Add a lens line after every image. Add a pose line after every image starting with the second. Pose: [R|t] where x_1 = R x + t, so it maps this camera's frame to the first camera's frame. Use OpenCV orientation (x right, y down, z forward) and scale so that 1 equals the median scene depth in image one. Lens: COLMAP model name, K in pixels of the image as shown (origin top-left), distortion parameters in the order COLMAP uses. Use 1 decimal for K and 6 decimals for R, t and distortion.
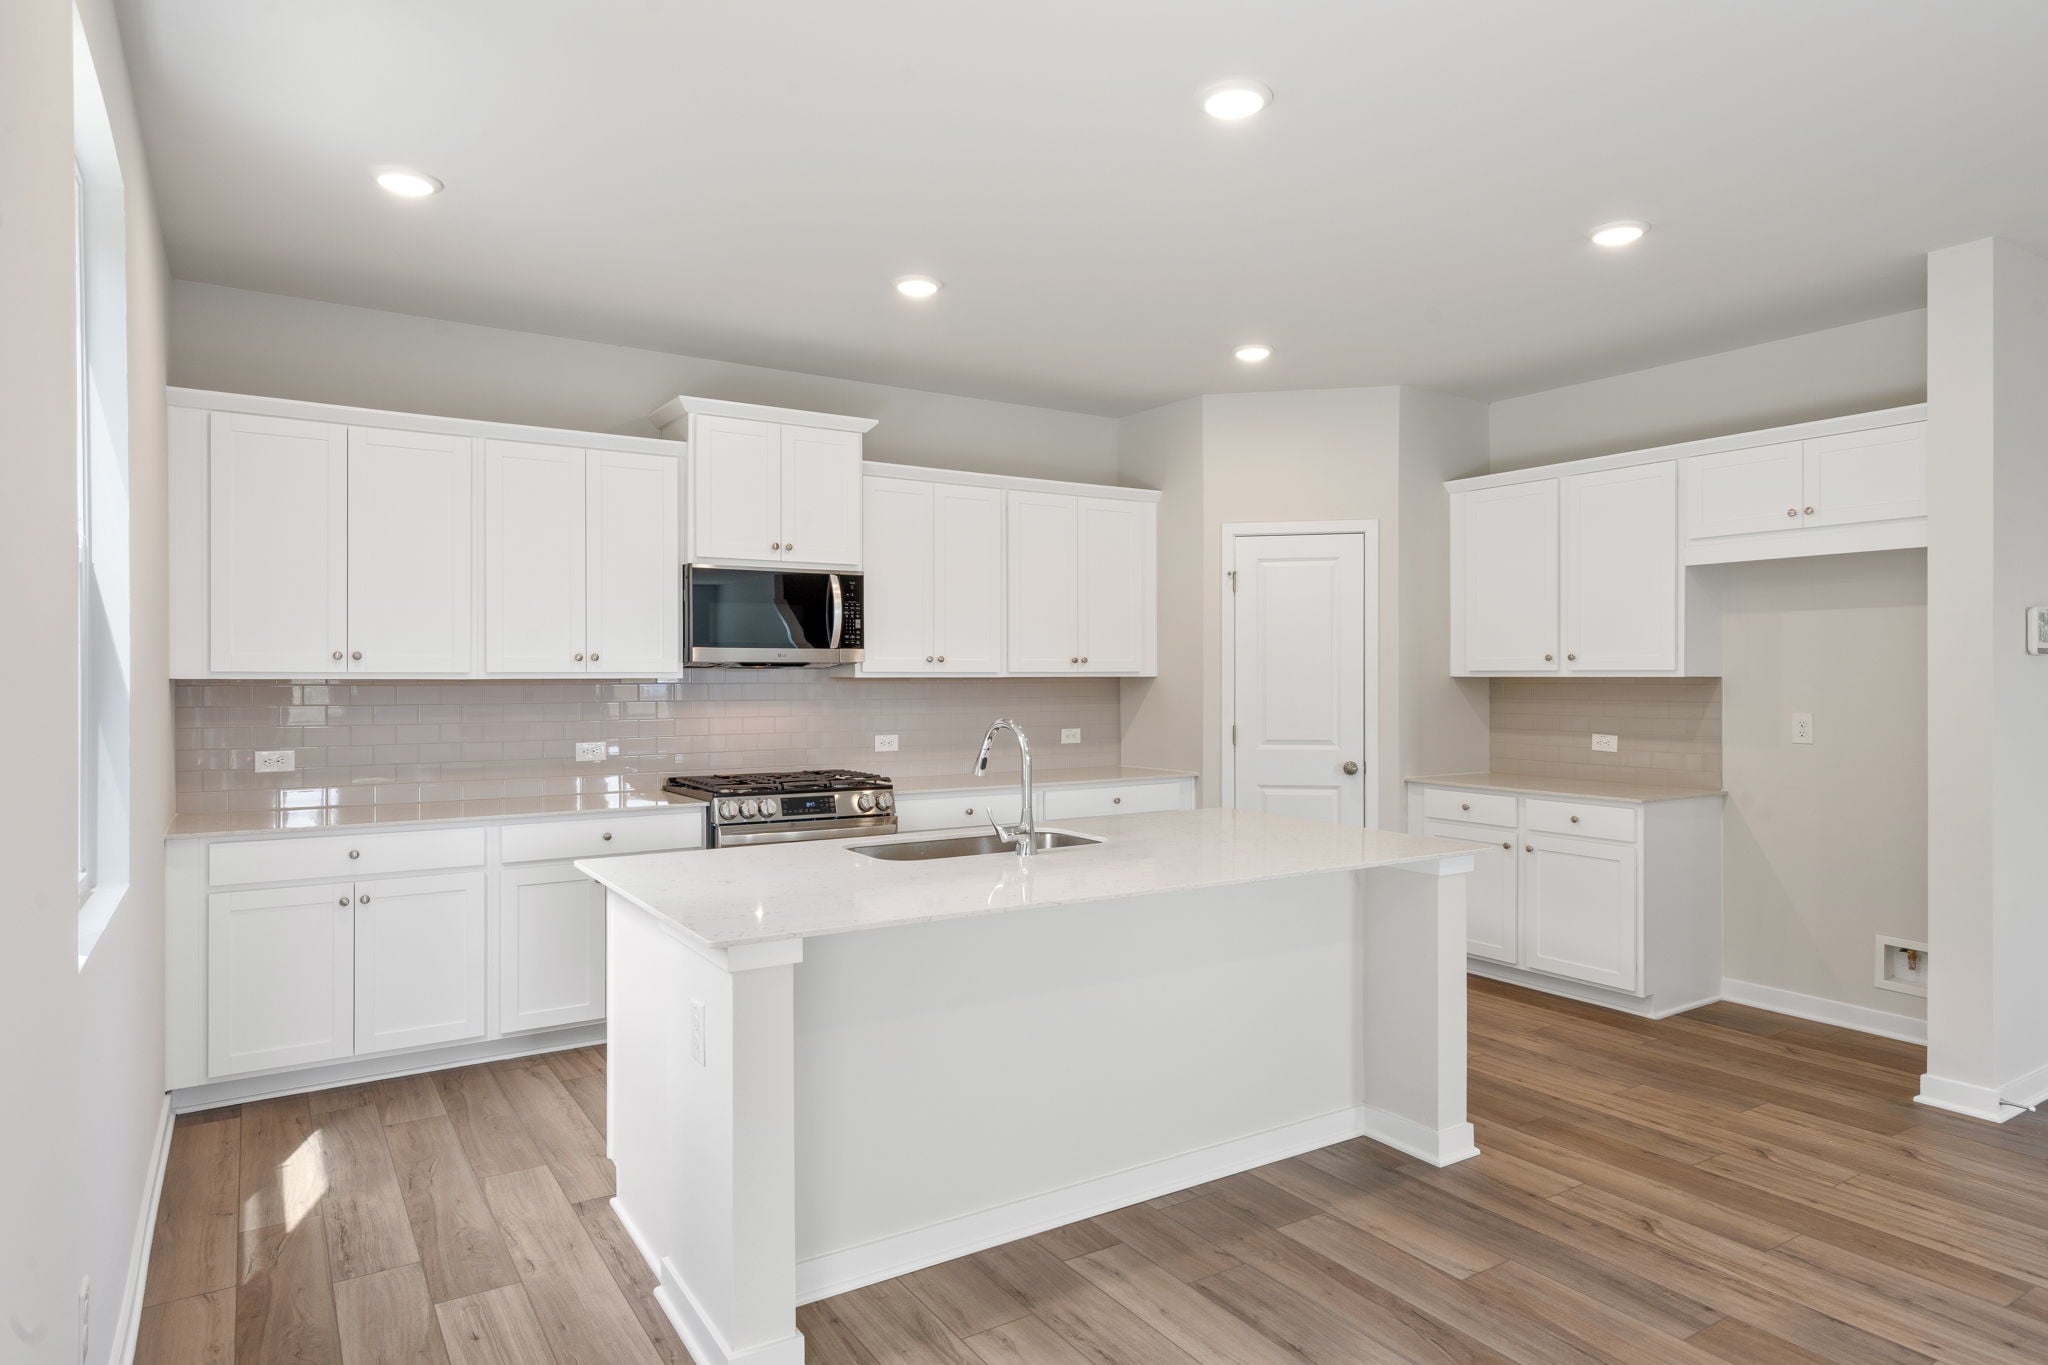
lens RADIAL K [[1199.9, 0, 1032.9], [0, 1199.9, 684.0], [0, 0, 1]] dist [0.007746, -0.000835]
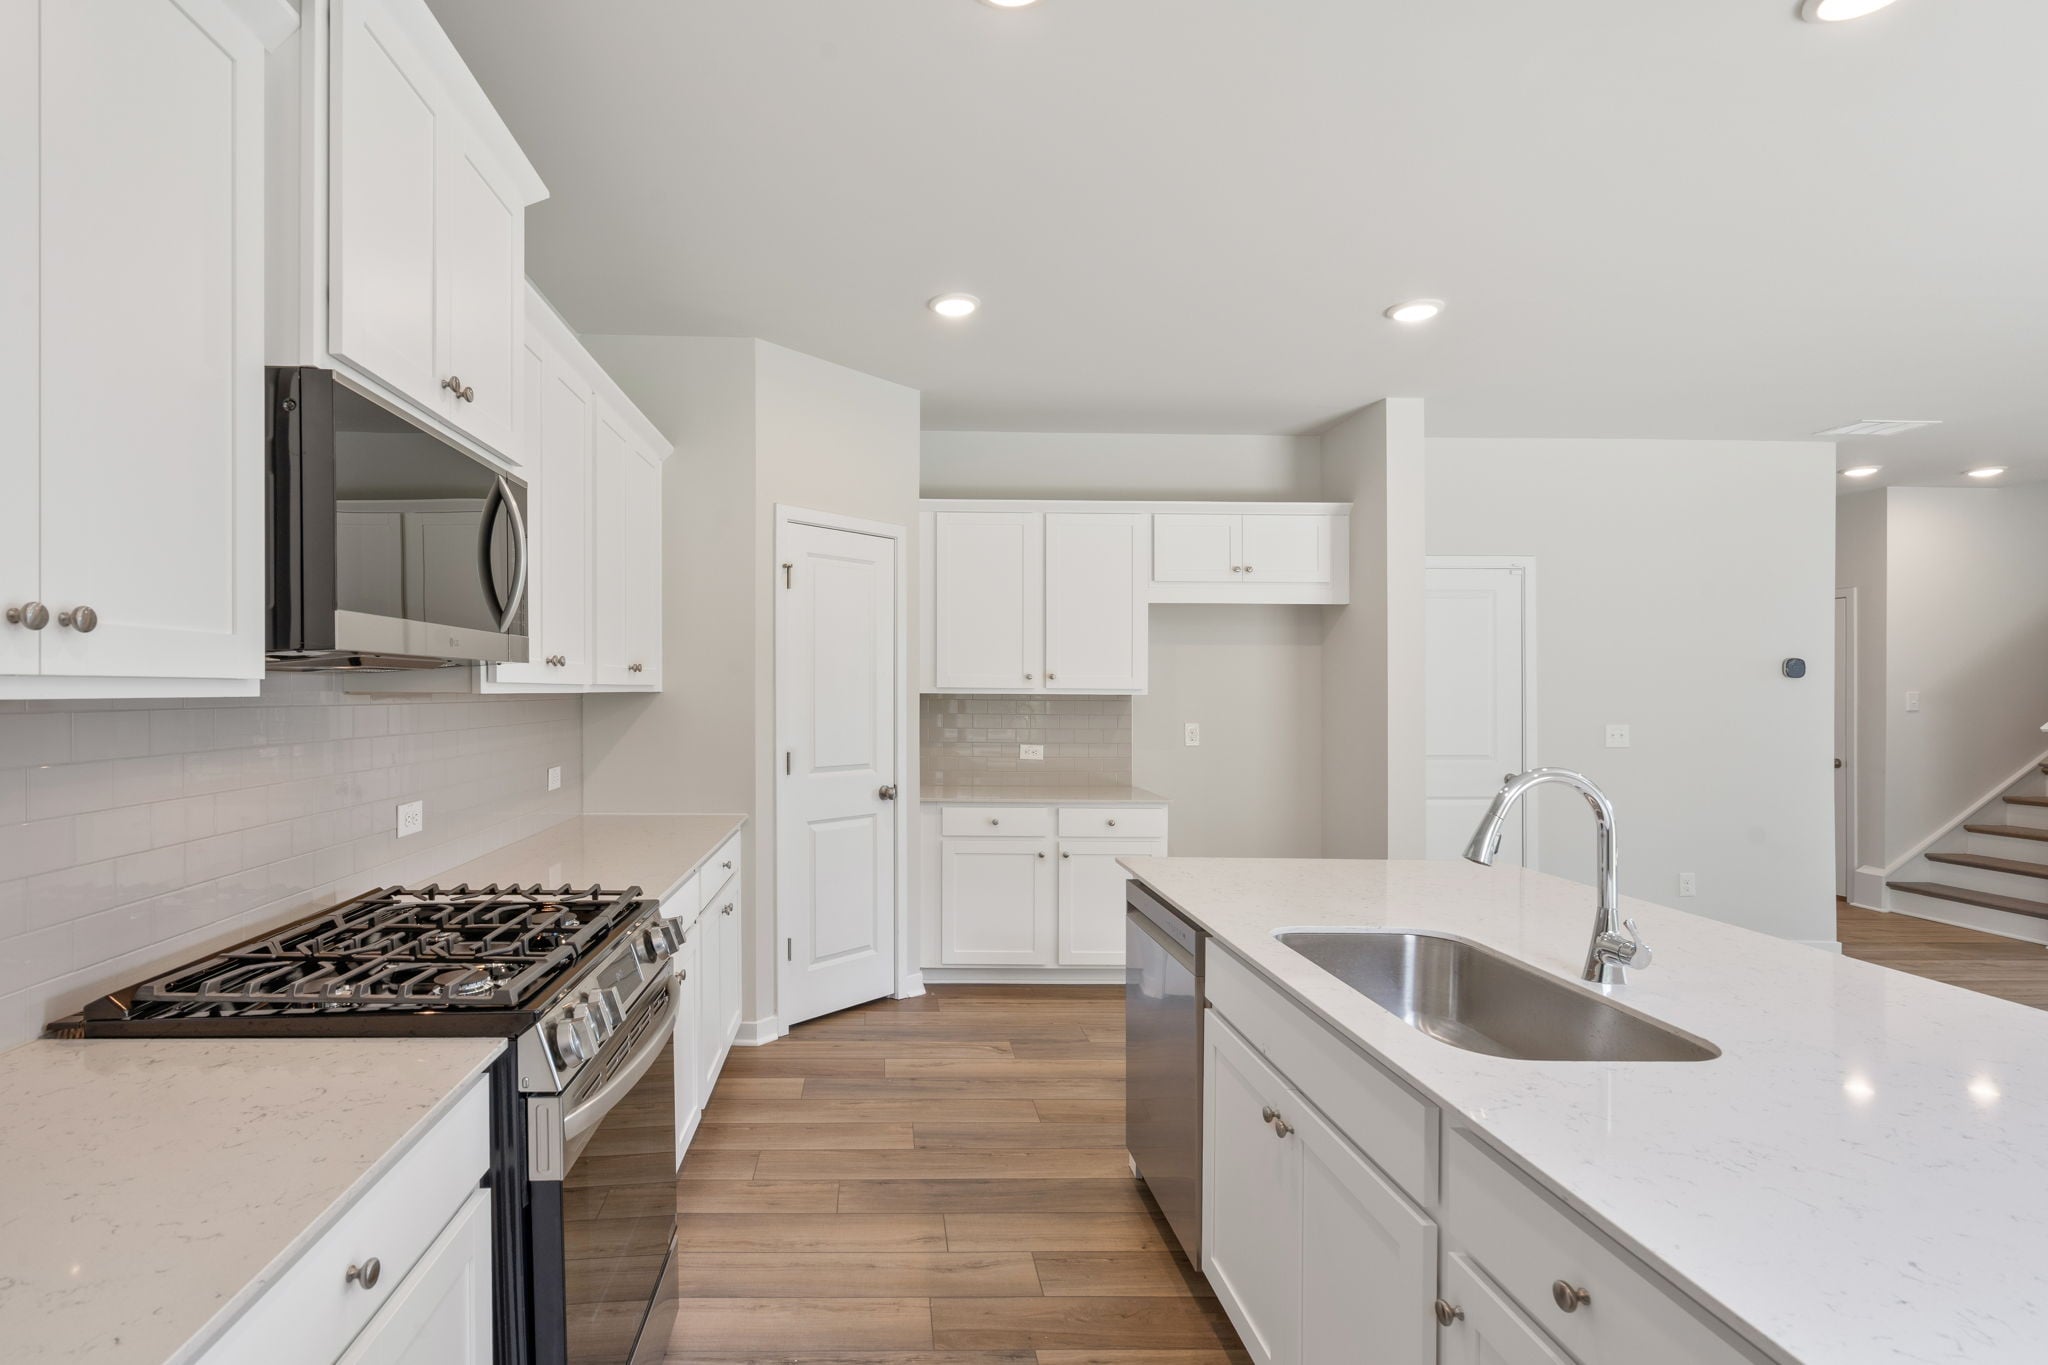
lens RADIAL K [[948.6, 0, 949.2], [0, 948.6, 696.2], [0, 0, 1]] dist [-0.000324, -0.000025]
pose [[0.538036, -0.000121, 0.842922, -0.376468], [-0.001797, 0.999998, 0.001290, -0.005725], [-0.842920, -0.002209, 0.538034, 0.670363]]
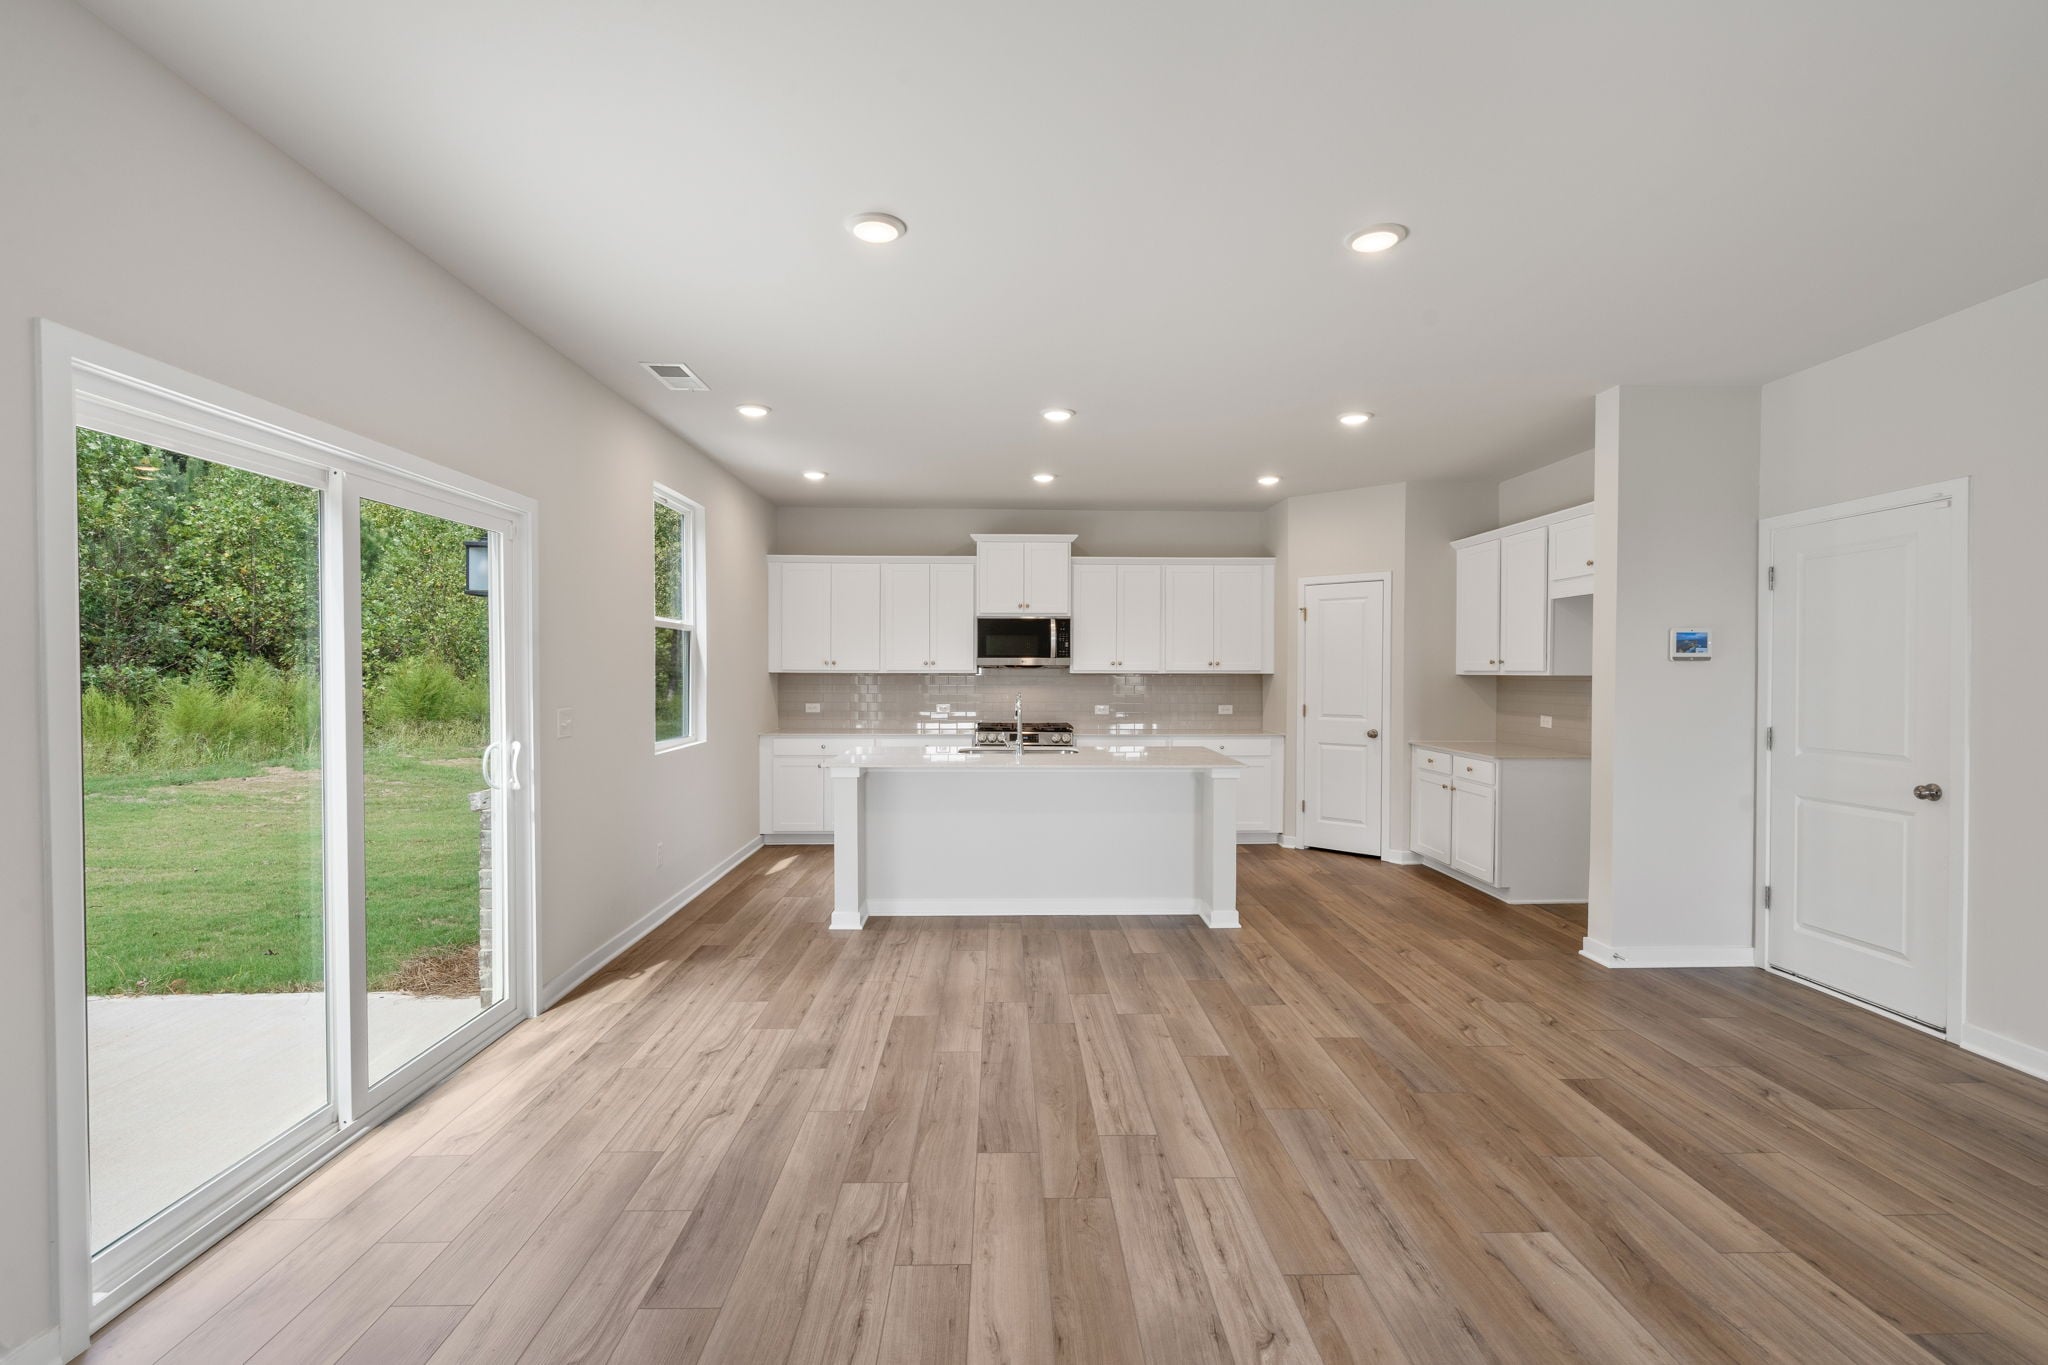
lens RADIAL K [[942.9, 0, 1039.3], [0, 942.9, 681.1], [0, 0, 1]] dist [0.011232, 0.001349]
pose [[0.859274, 0.009212, -0.511432, 0.607386], [-0.007982, 0.999958, 0.004601, 0.000709], [0.511453, 0.000129, 0.859311, -0.306684]]
